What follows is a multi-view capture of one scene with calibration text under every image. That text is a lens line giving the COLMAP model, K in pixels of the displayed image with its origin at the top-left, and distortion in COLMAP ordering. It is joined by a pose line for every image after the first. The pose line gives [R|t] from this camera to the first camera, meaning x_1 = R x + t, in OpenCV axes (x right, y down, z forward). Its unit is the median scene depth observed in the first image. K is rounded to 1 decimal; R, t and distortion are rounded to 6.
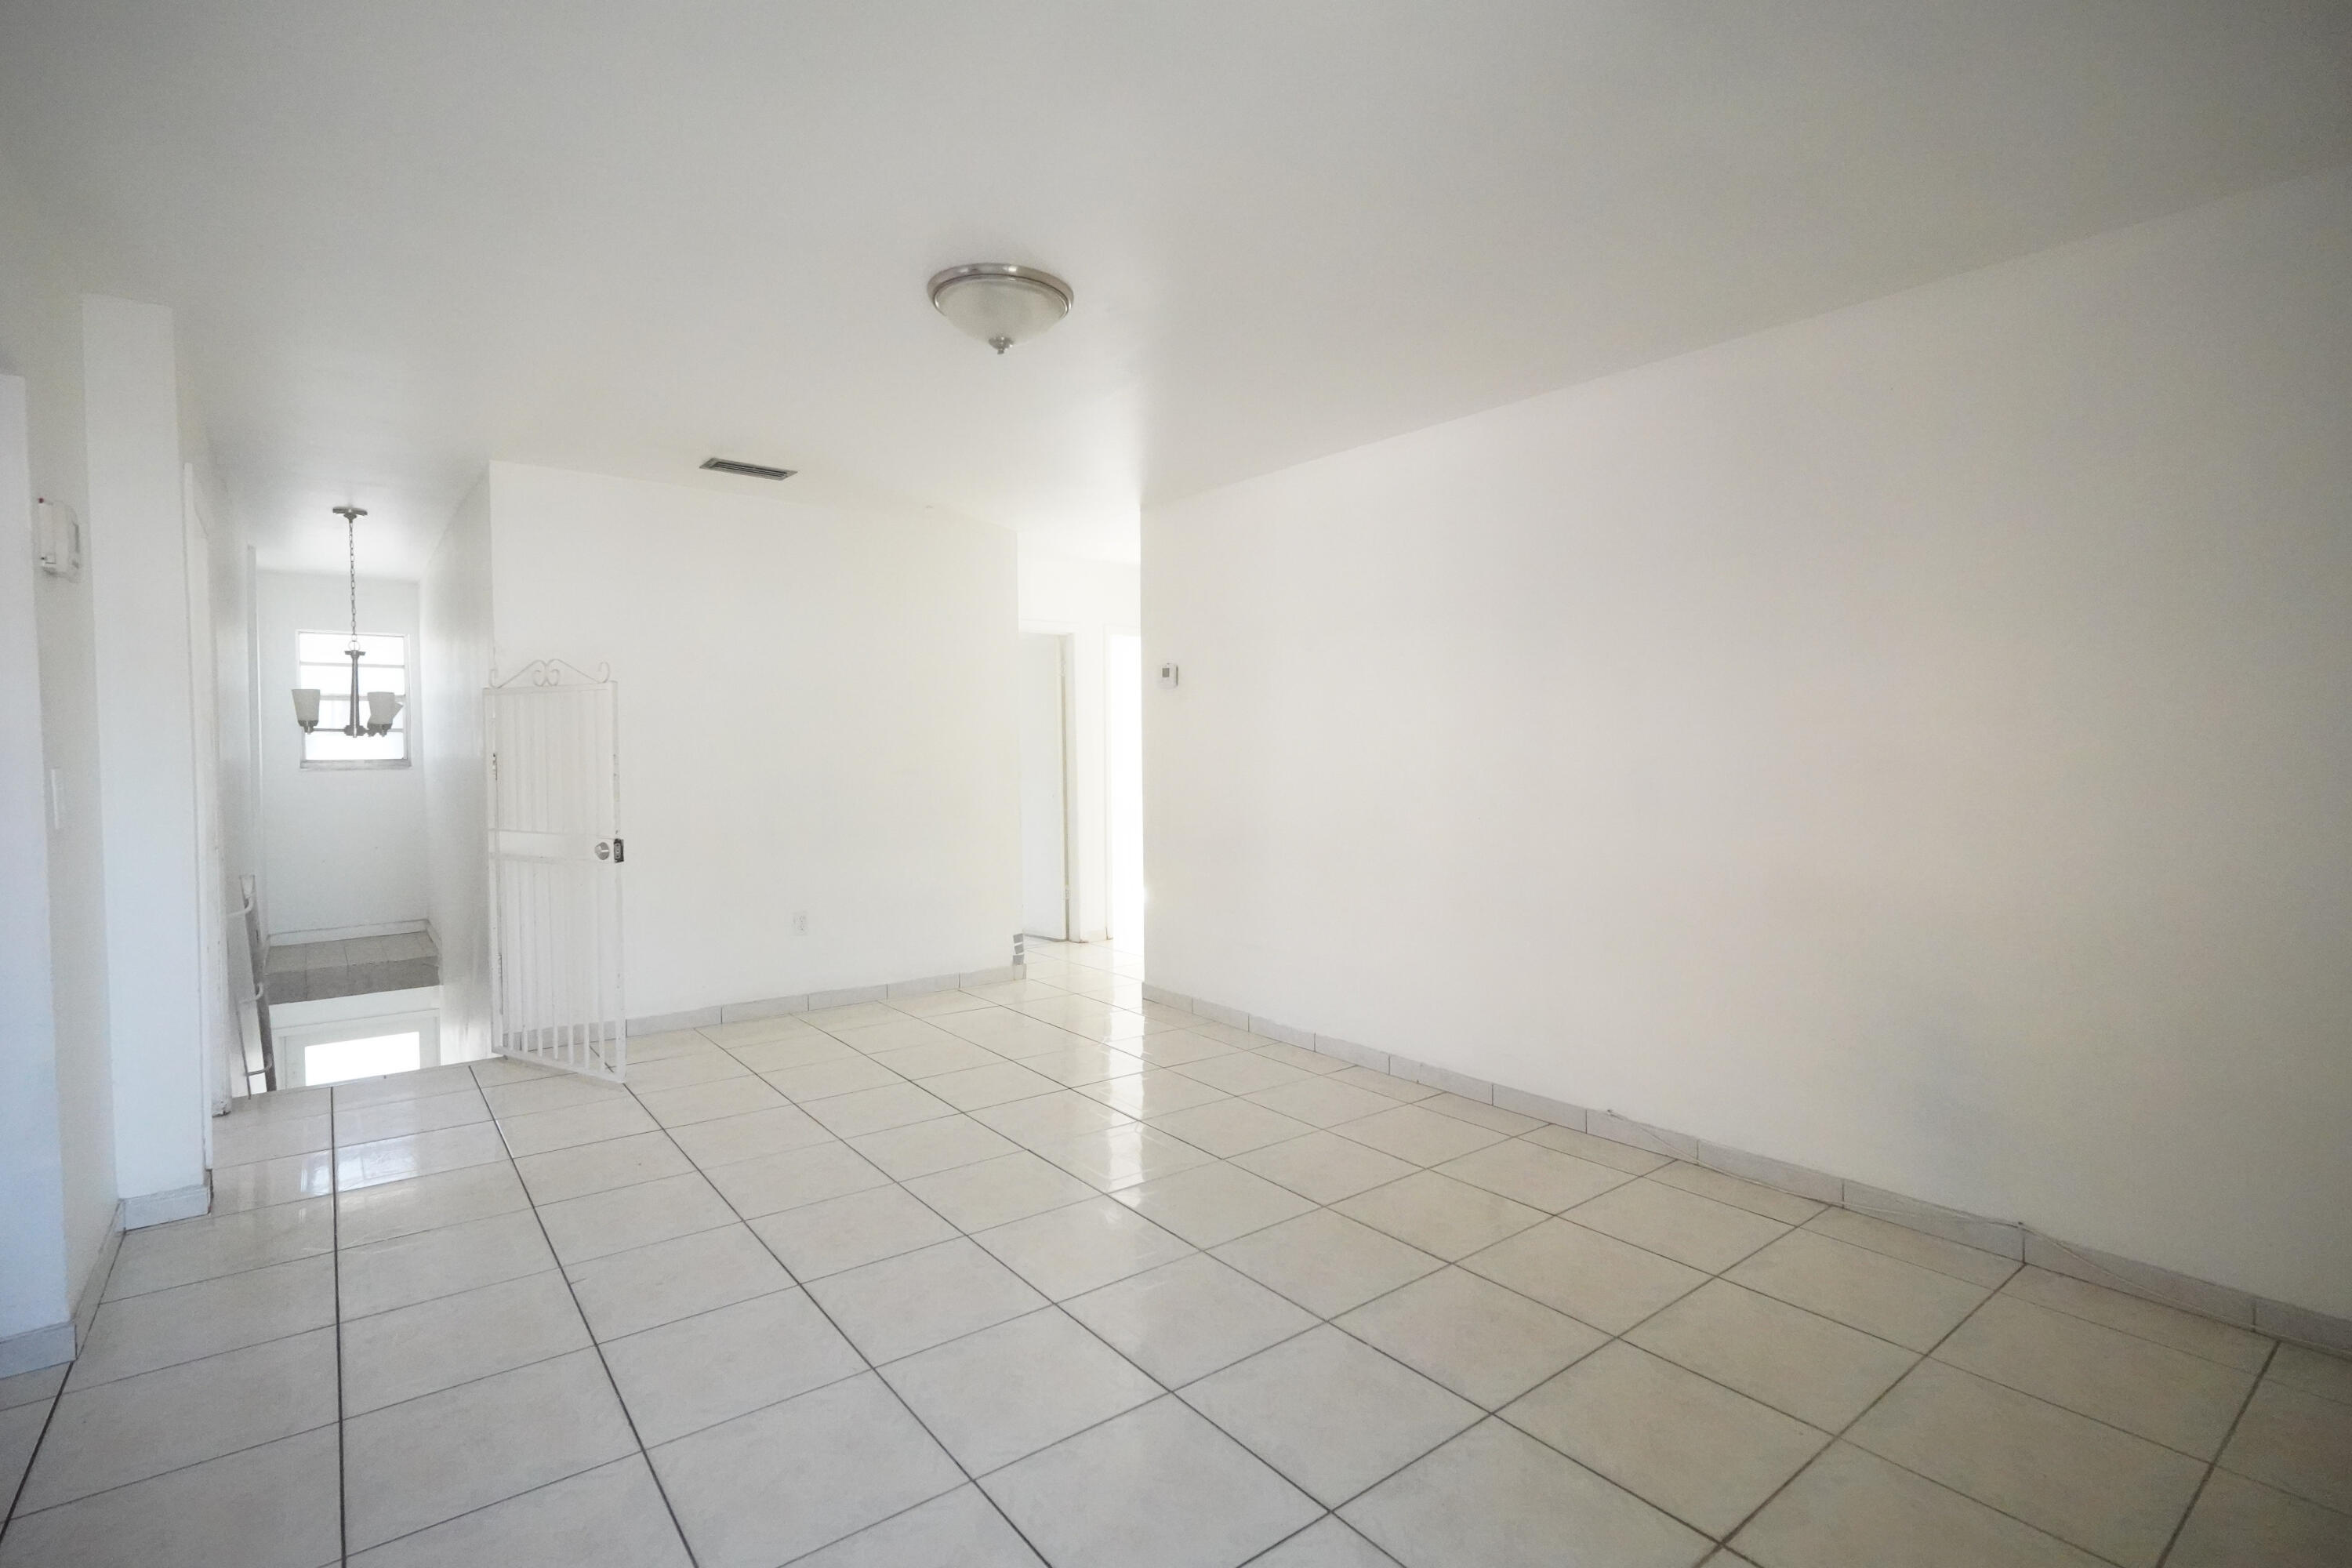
lens RADIAL K [[1067.2, 0, 1161.3], [0, 1067.2, 780.0], [0, 0, 1]] dist [-0.010974, 0.001227]
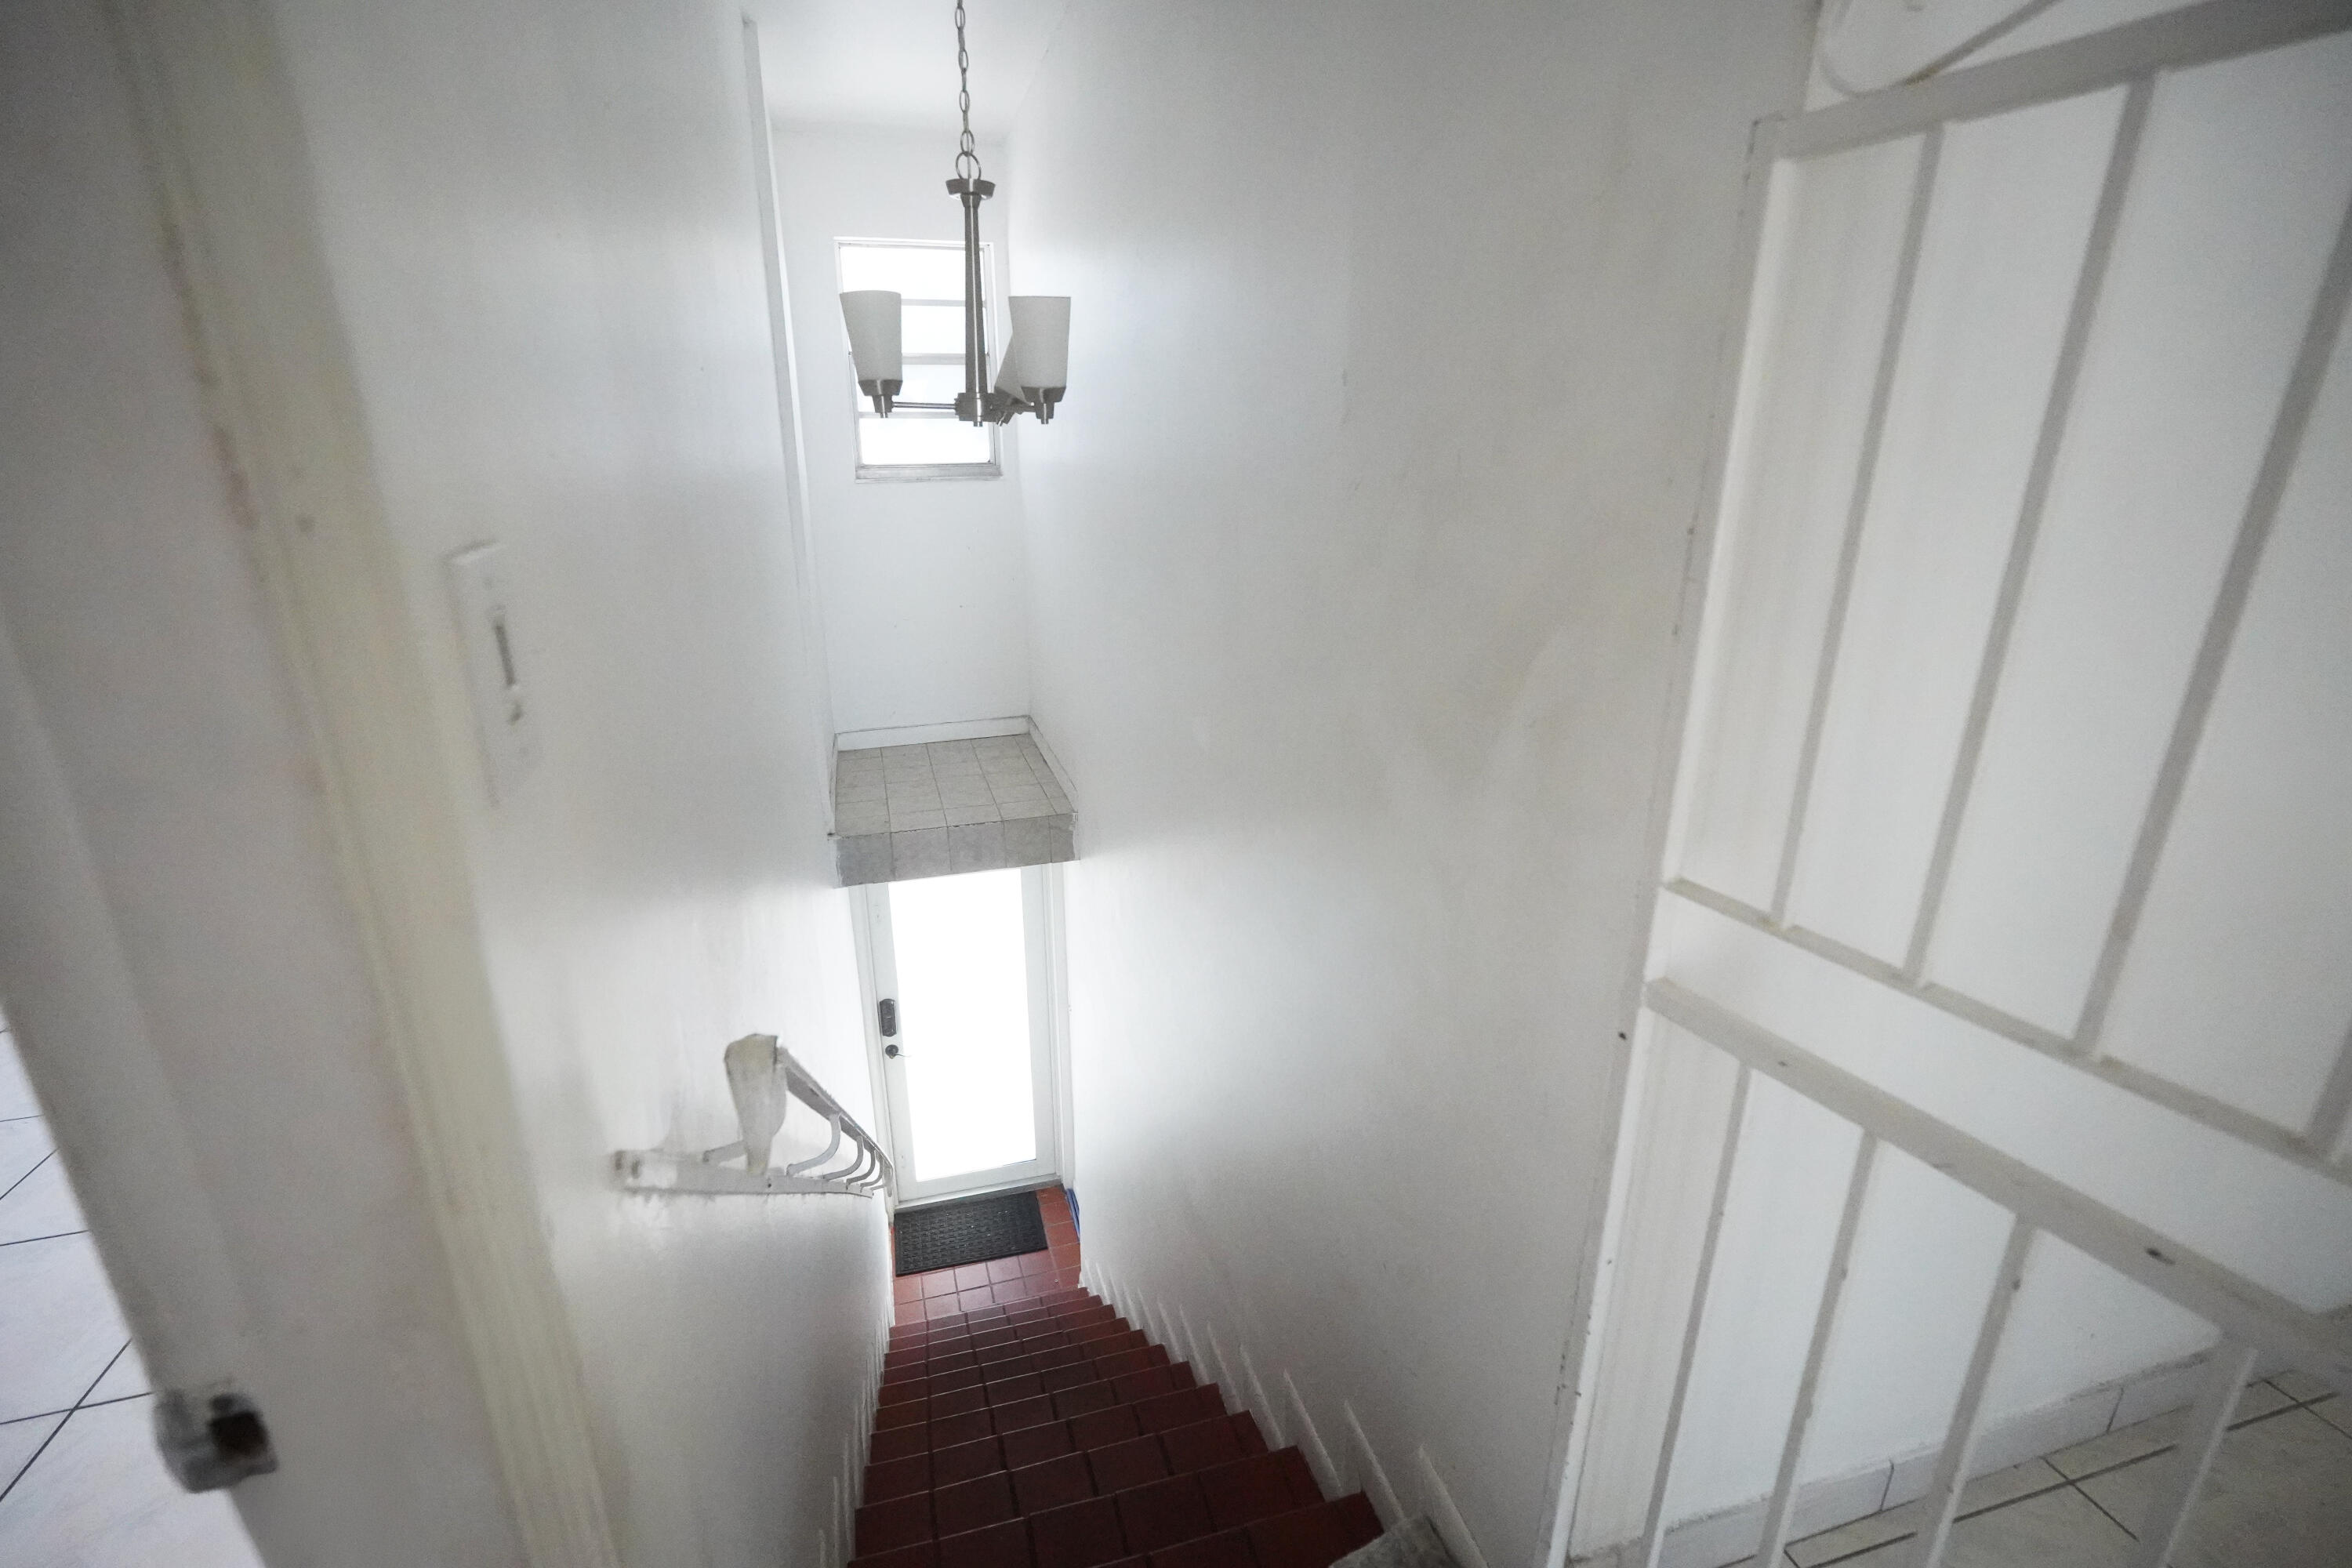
lens RADIAL K [[1067.2, 0, 1179.7], [0, 1067.2, 780.7], [0, 0, 1]] dist [-0.010974, 0.001227]
pose [[0.925274, 0.117185, -0.360743, -0.449746], [-0.012838, 0.960208, 0.278989, -0.020972], [0.379082, -0.253510, 0.889960, 0.541493]]
